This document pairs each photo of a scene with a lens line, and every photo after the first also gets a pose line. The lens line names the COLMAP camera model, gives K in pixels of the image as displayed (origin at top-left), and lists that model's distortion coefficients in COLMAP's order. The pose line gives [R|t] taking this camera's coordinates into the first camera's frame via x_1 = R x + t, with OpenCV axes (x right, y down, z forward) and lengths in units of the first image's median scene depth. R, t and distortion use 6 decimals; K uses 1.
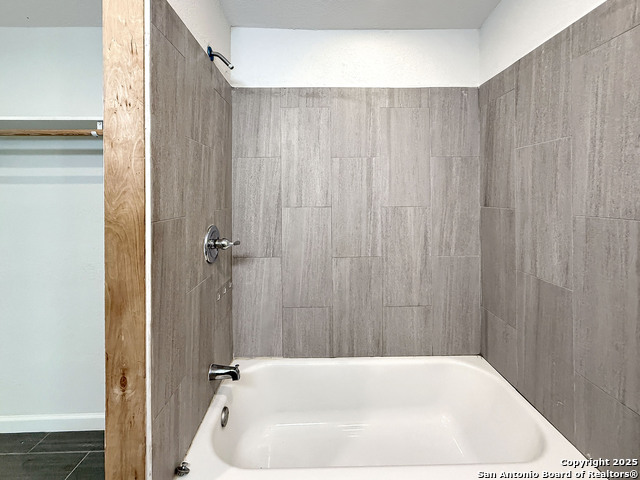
lens RADIAL K [[259.4, 0, 320.1], [0, 259.4, 224.6], [0, 0, 1]] dist [0.002548, 0.000346]
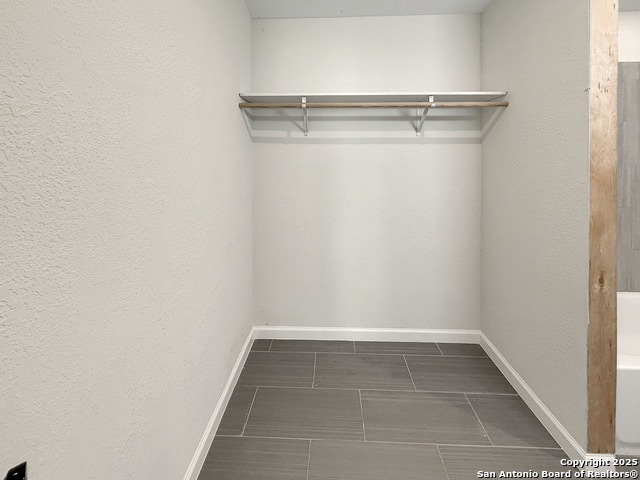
lens RADIAL K [[269.8, 0, 320.8], [0, 269.8, 188.6], [0, 0, 1]] dist [0.002686, 0.000231]
pose [[0.998523, 0.012564, -0.052850, -2.247032], [-0.011880, 0.999842, 0.013243, 0.083147], [0.053008, -0.012596, 0.998515, -0.603029]]
